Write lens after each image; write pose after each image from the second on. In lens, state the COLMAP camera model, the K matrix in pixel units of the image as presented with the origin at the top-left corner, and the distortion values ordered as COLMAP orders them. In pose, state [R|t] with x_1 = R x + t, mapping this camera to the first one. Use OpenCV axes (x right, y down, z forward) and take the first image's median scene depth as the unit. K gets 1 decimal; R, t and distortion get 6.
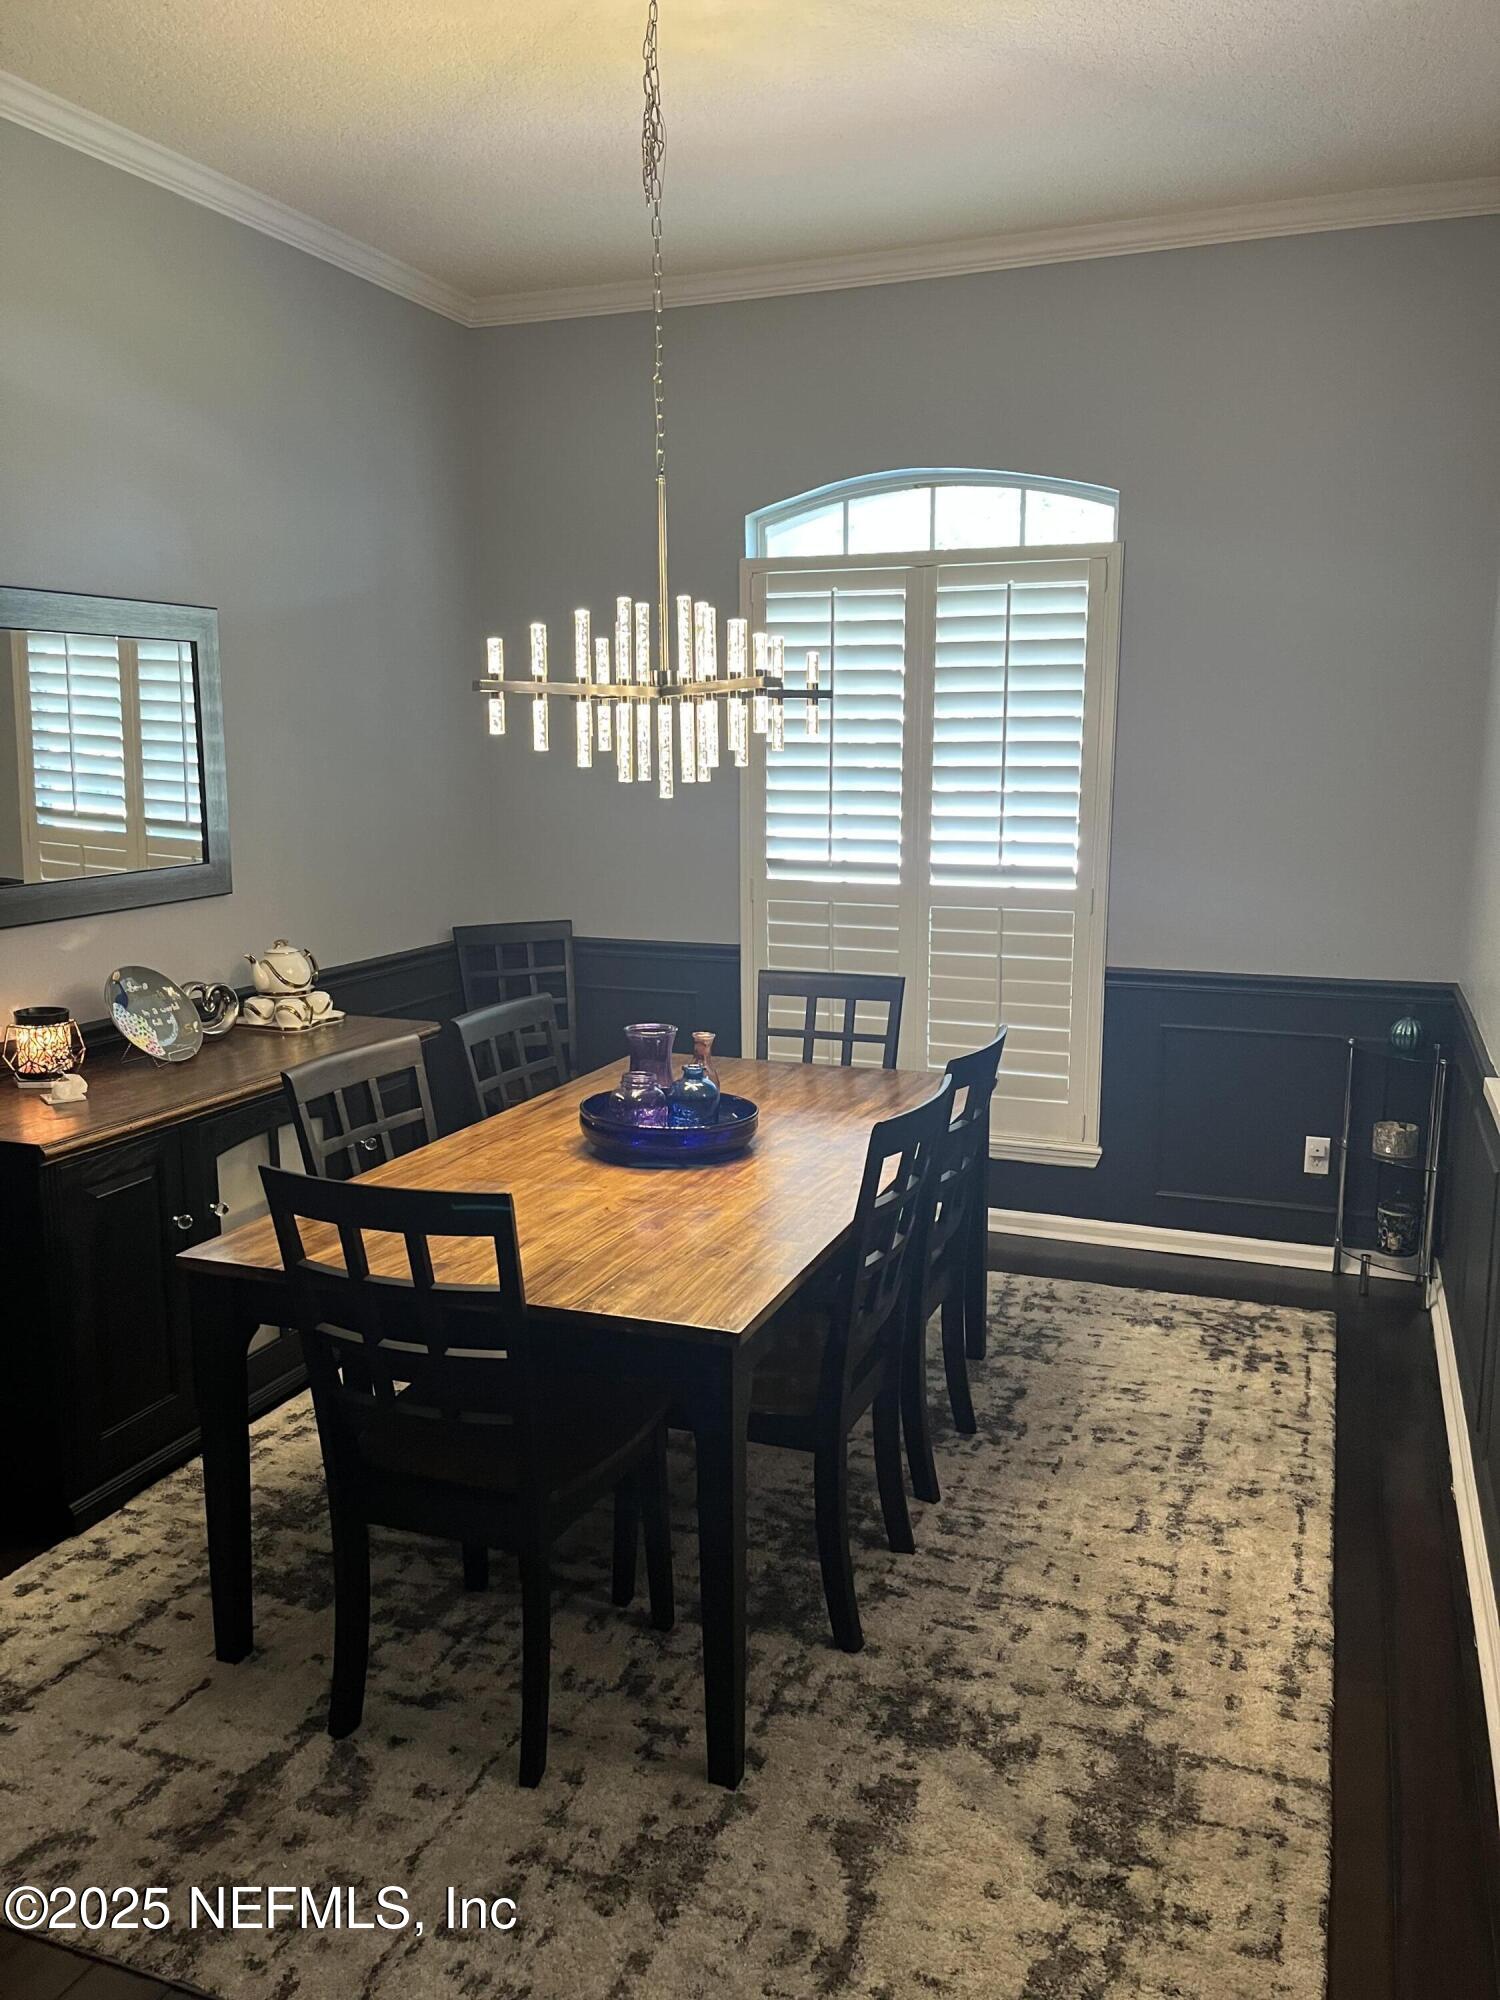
lens RADIAL K [[1471.5, 0, 750.0], [0, 1471.5, 1000.0], [0, 0, 1]] dist [0.073461, -0.121084]
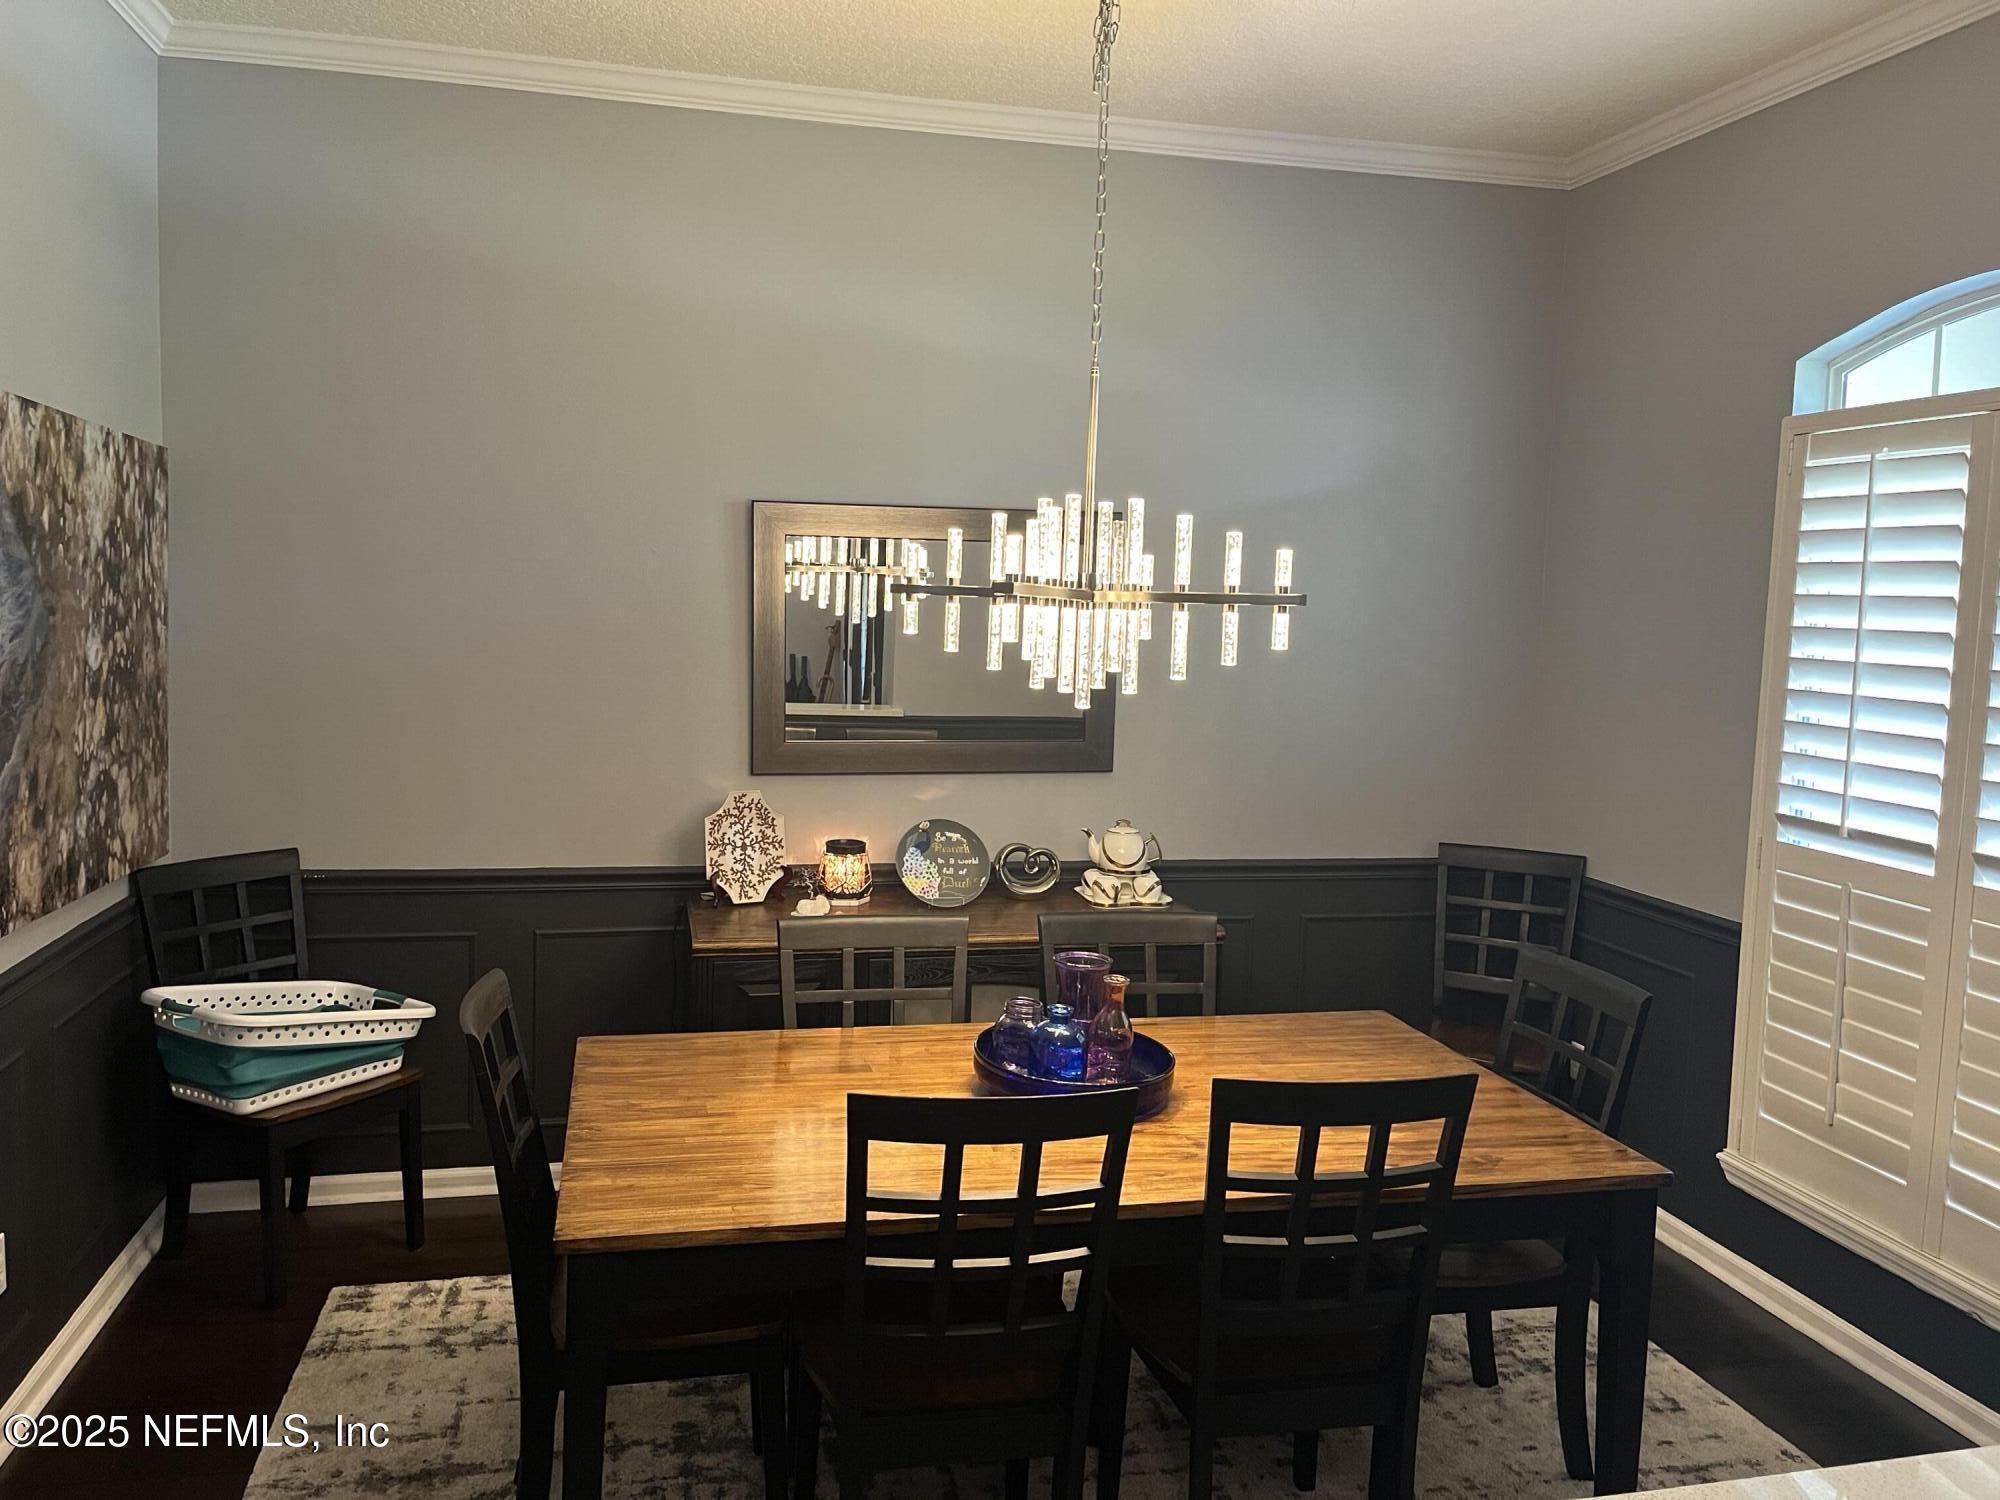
lens RADIAL K [[1527.3, 0, 1001.5], [0, 1527.3, 712.5], [0, 0, 1]] dist [0.083224, -0.139826]
pose [[0.575845, 0.083554, -0.813278, 0.502286], [-0.172721, 0.984744, -0.021126, -0.077119], [0.799106, 0.152635, 0.581491, 0.295553]]
